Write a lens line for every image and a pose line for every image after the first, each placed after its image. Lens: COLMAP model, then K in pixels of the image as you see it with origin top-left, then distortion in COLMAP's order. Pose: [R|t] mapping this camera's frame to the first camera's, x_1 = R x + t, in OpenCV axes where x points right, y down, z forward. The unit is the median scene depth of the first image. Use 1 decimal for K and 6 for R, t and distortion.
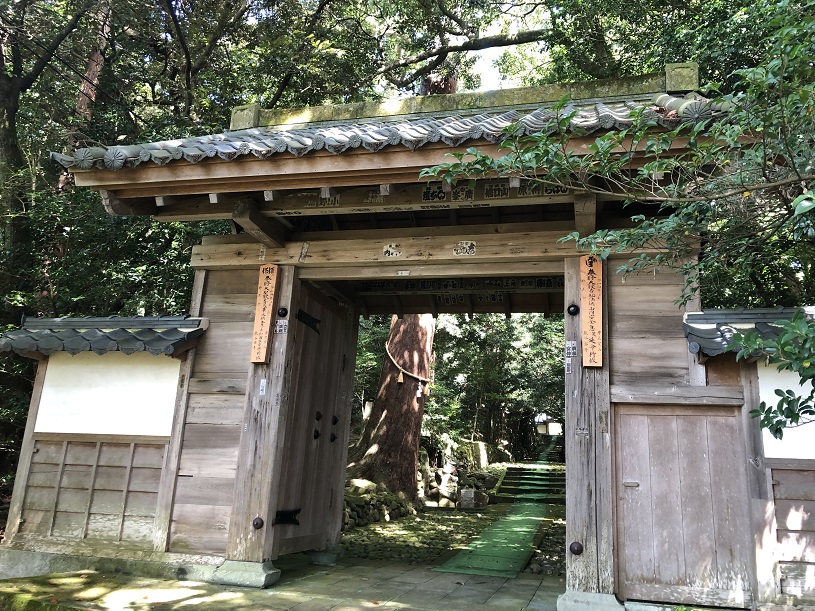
lens RADIAL K [[671.4, 0, 407.5], [0, 671.4, 305.5], [0, 0, 1]] dist [0.106708, -0.193015]
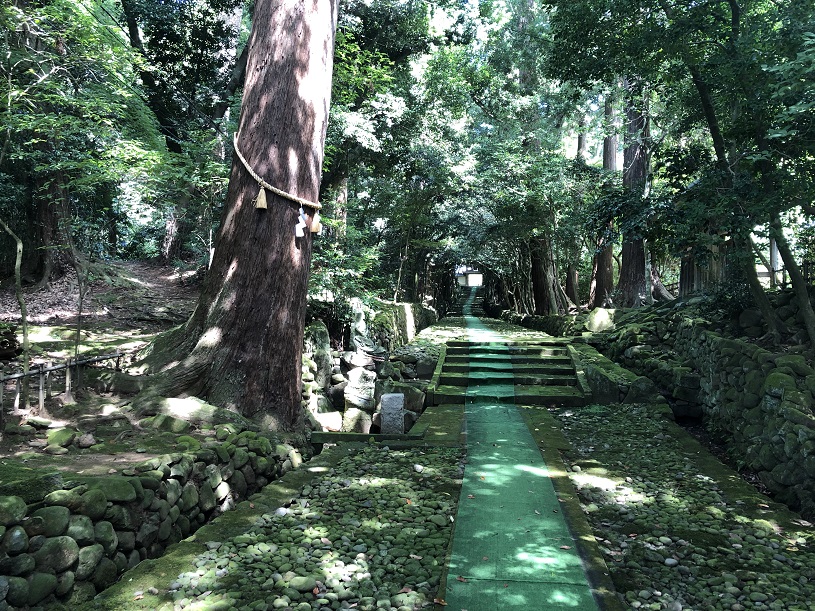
lens RADIAL K [[671.4, 0, 407.5], [0, 671.4, 305.5], [0, 0, 1]] dist [0.106708, -0.193015]
pose [[0.992771, -0.024067, 0.117582, 0.031016], [-0.001678, 0.976810, 0.214102, 0.064118], [-0.120008, -0.212752, 0.969709, 0.396829]]
